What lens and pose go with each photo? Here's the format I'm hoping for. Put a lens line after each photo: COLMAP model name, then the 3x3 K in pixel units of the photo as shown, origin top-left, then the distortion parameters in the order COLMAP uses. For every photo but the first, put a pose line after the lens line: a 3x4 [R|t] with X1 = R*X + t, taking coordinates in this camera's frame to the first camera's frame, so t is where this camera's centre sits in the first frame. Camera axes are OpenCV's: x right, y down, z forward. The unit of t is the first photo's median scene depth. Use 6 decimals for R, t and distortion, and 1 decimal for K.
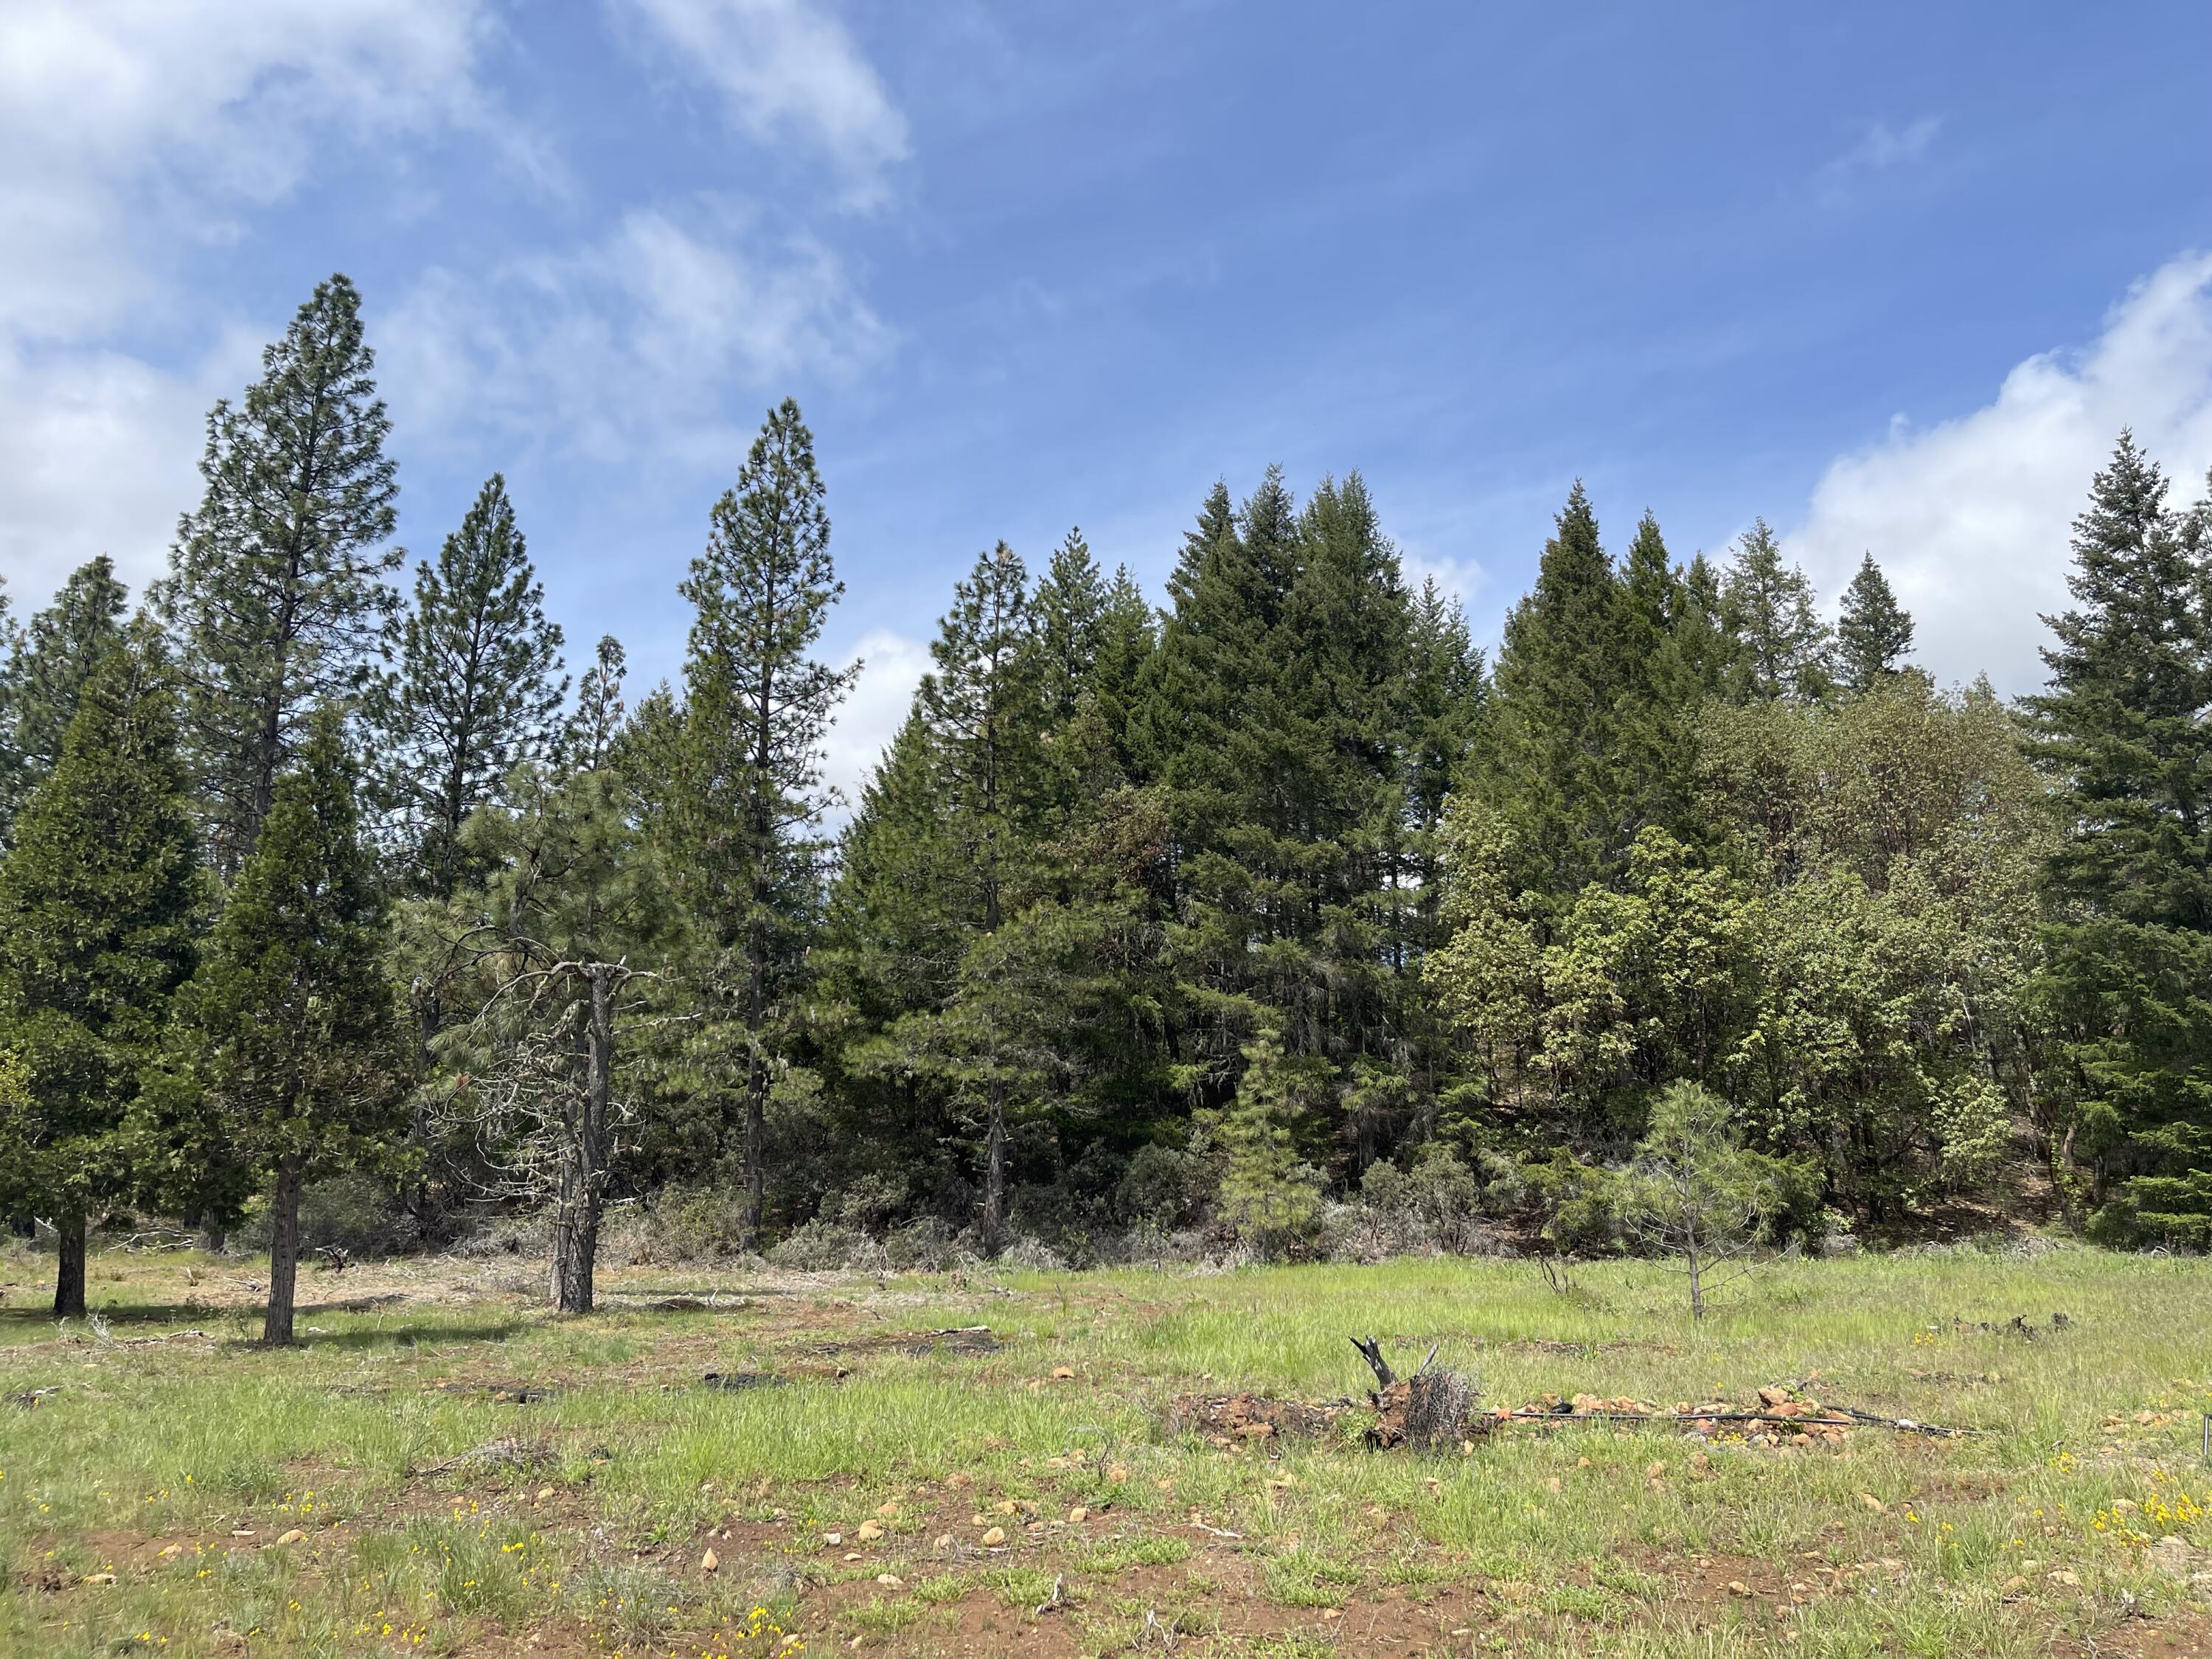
lens RADIAL K [[1705.7, 0, 1137.3], [0, 1705.7, 837.5], [0, 0, 1]] dist [0.111518, -0.156781]
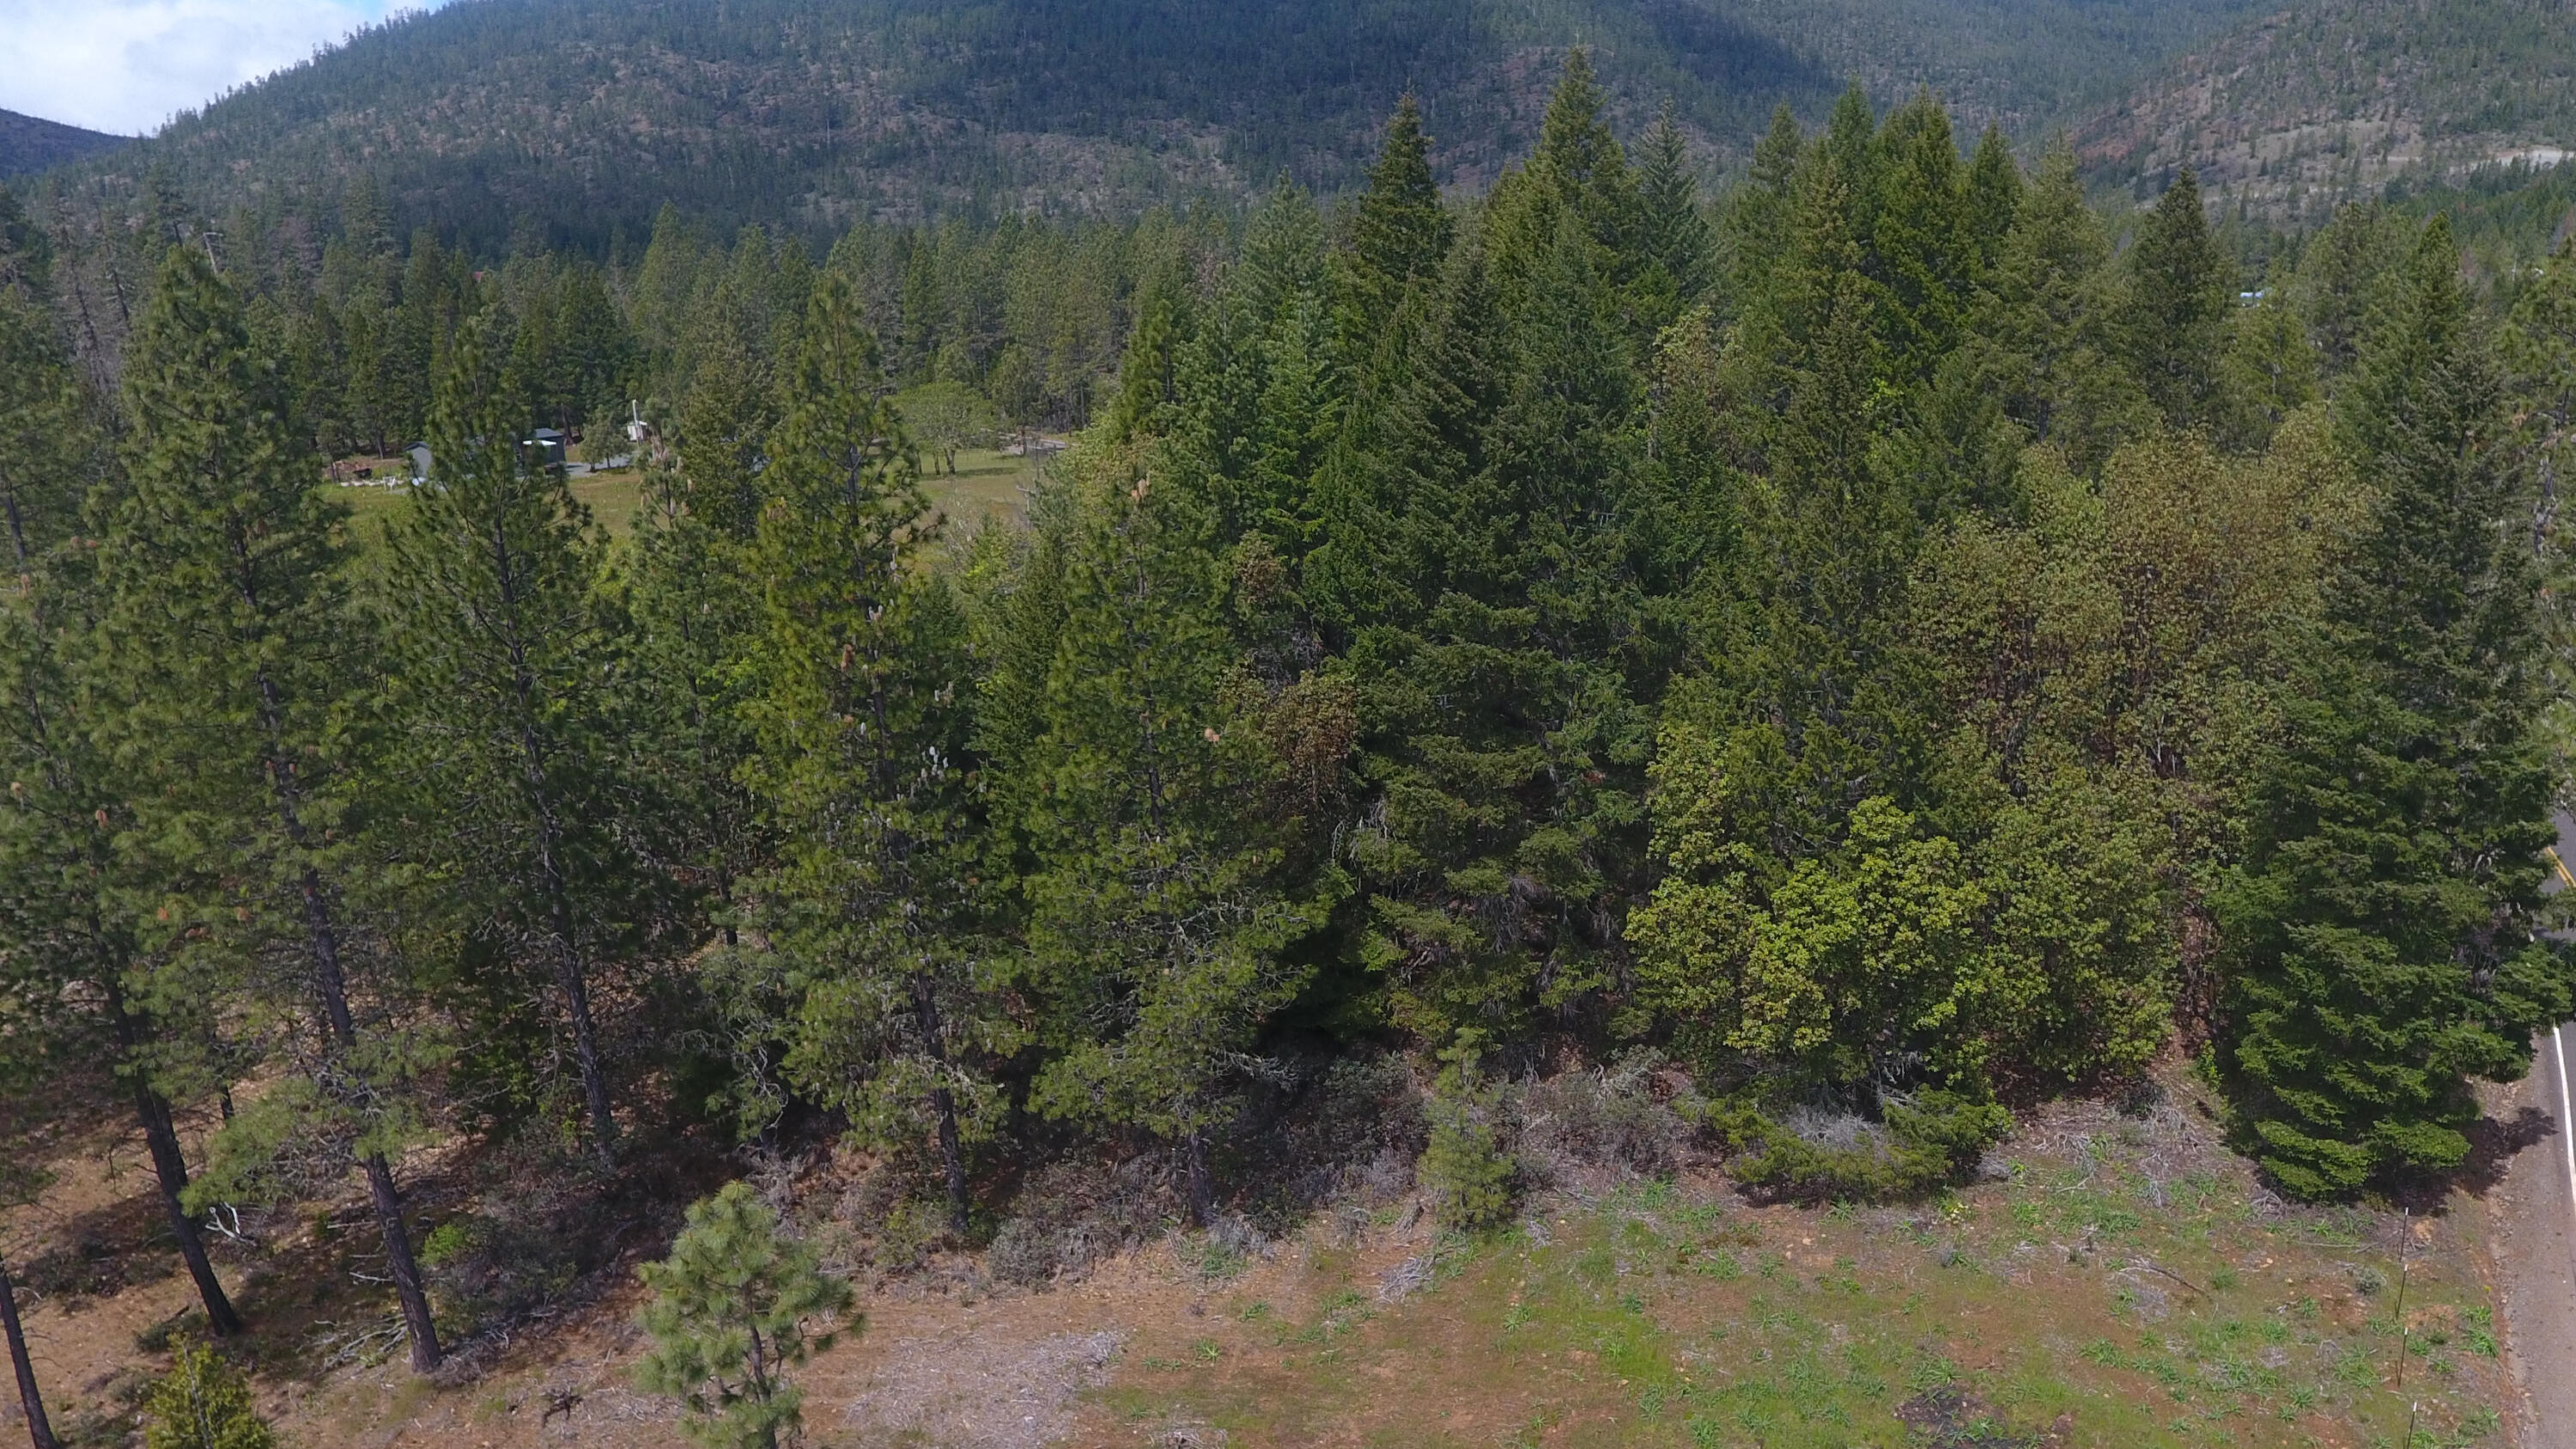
lens RADIAL K [[1852.1, 0, 1495.3], [0, 1852.1, 724.3], [0, 0, 1]] dist [-0.004559, 0.001326]
pose [[0.996394, -0.038365, 0.075673, 0.018948], [-0.008106, 0.844792, 0.535033, -0.552627], [-0.084455, -0.533717, 0.841435, 0.189155]]
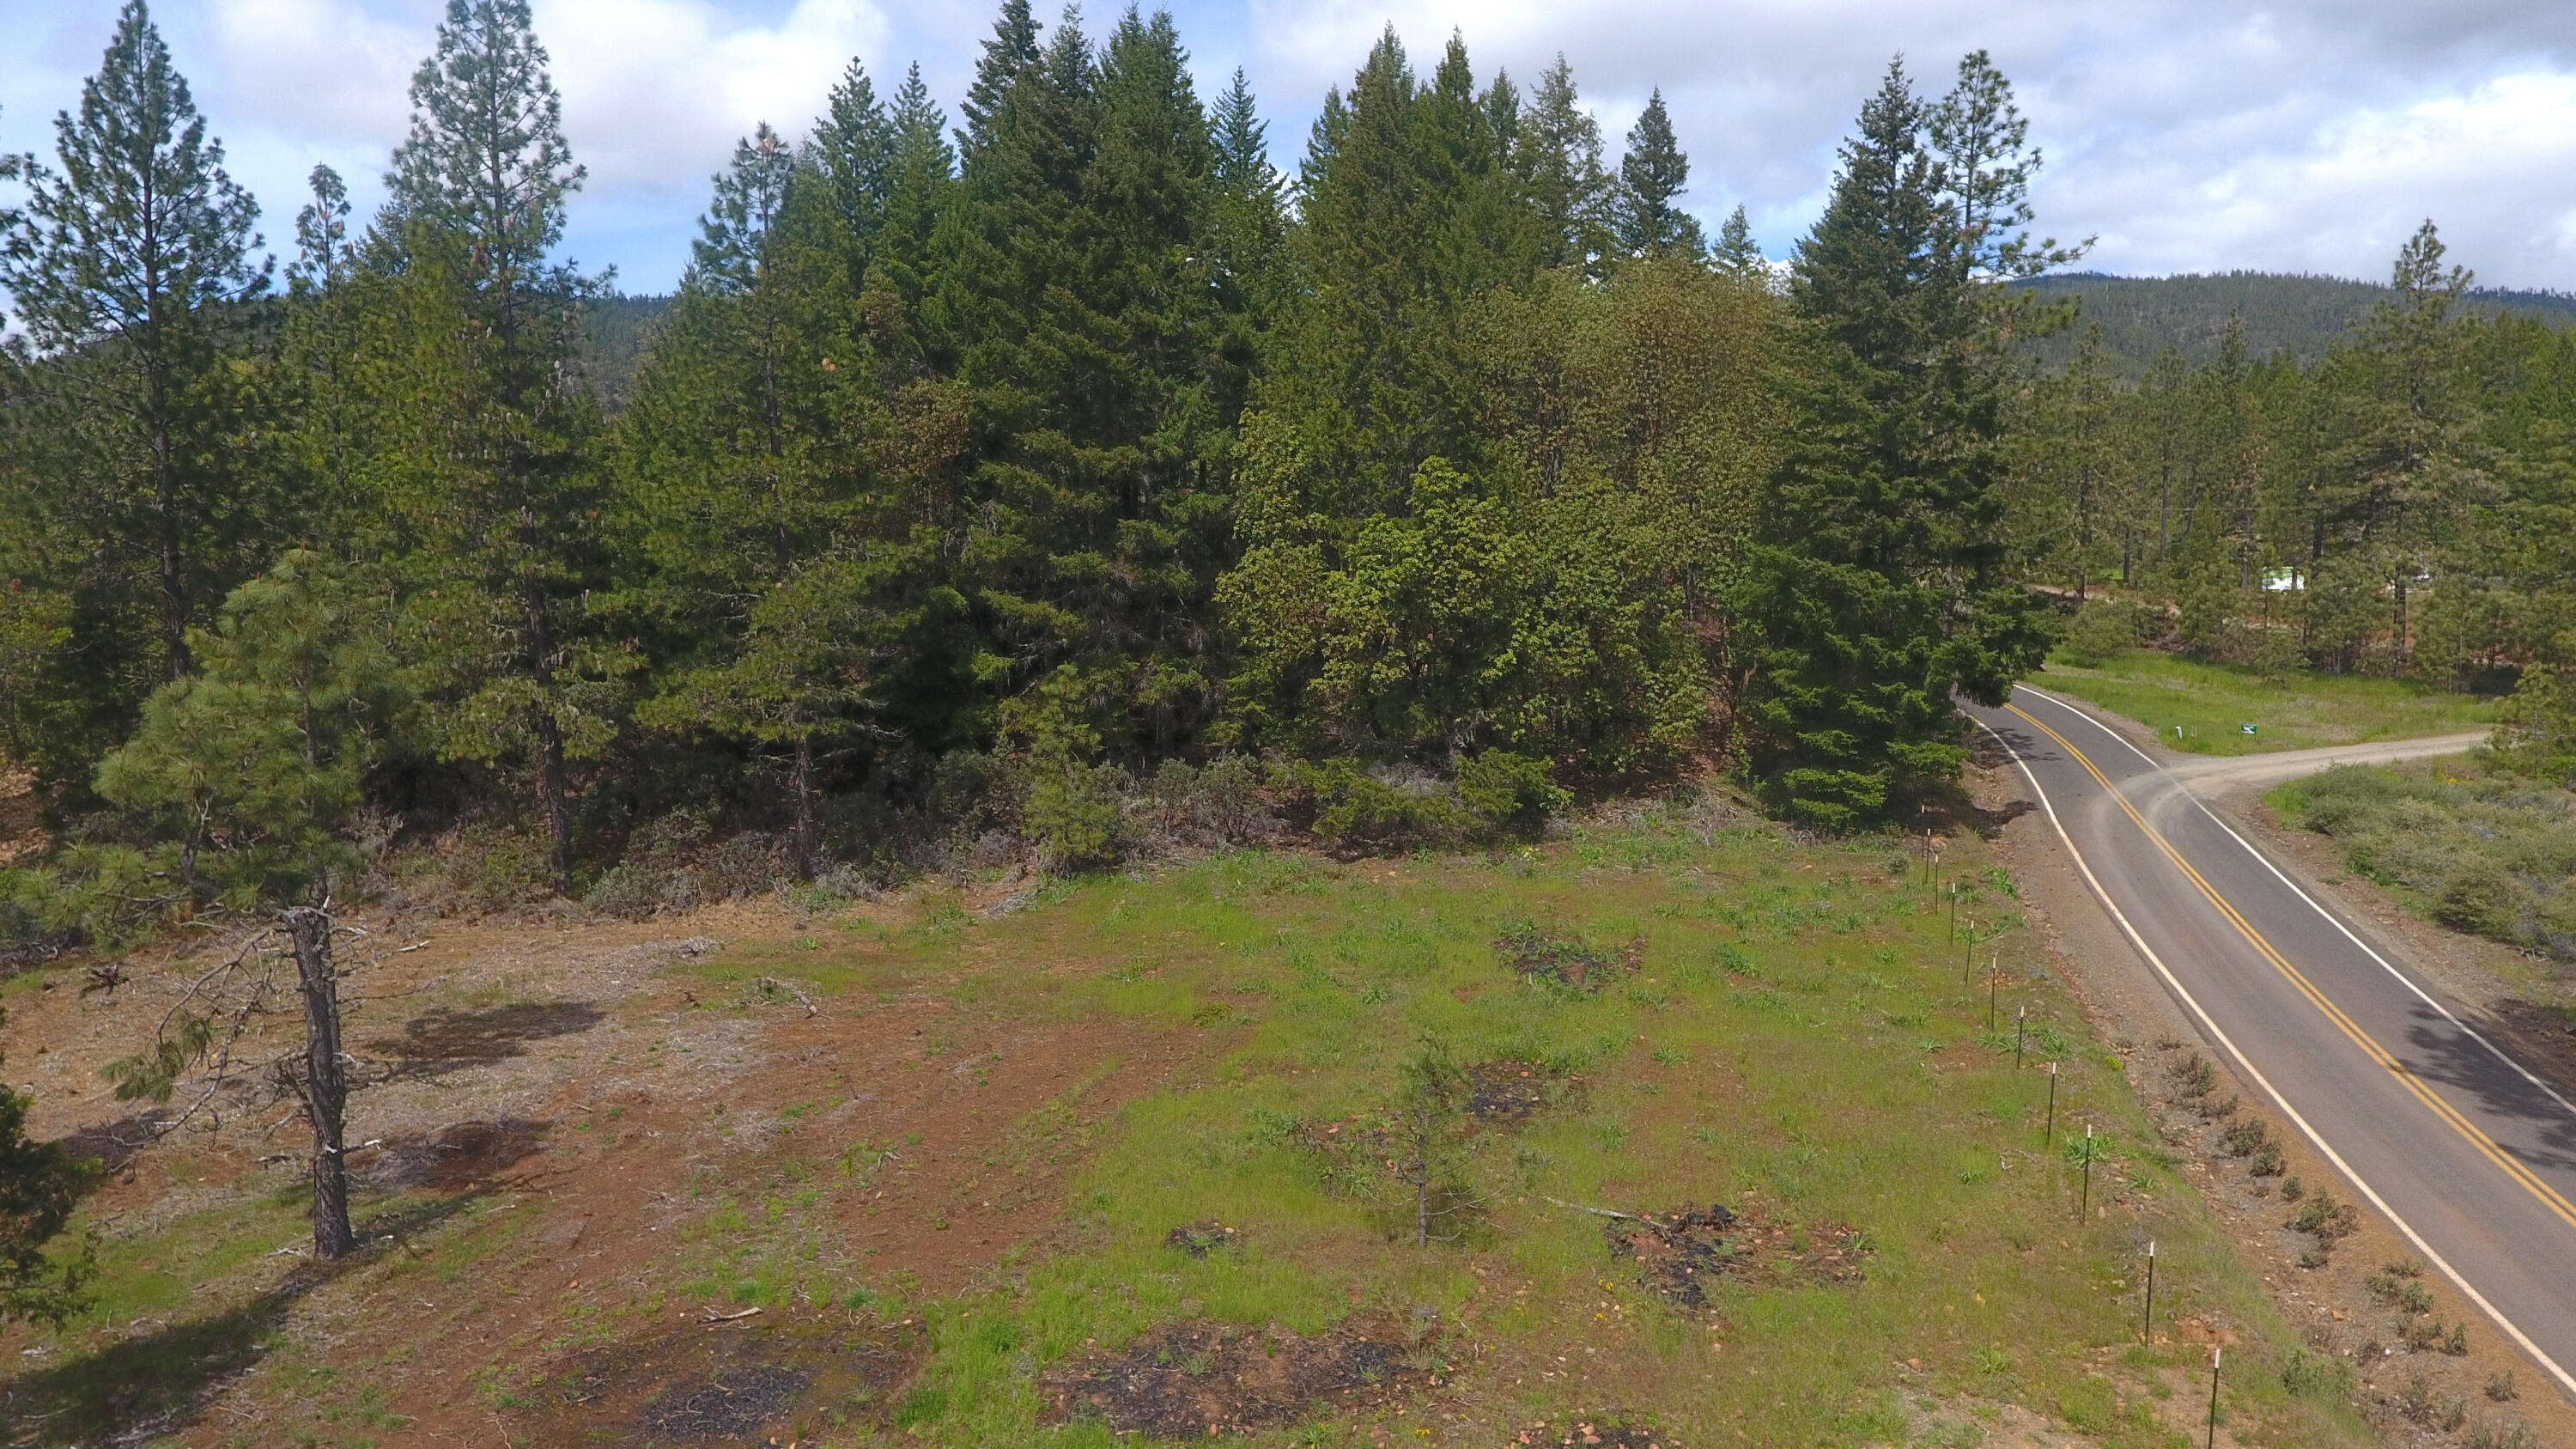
lens RADIAL K [[1544.5, 0, 1288.0], [0, 1544.5, 724.5], [0, 0, 1]] dist [-0.002348, 0.000505]
pose [[0.981047, -0.032795, 0.190976, 0.025699], [-0.036697, 0.936294, 0.349294, -0.172405], [-0.190264, -0.349682, 0.917345, 0.092726]]
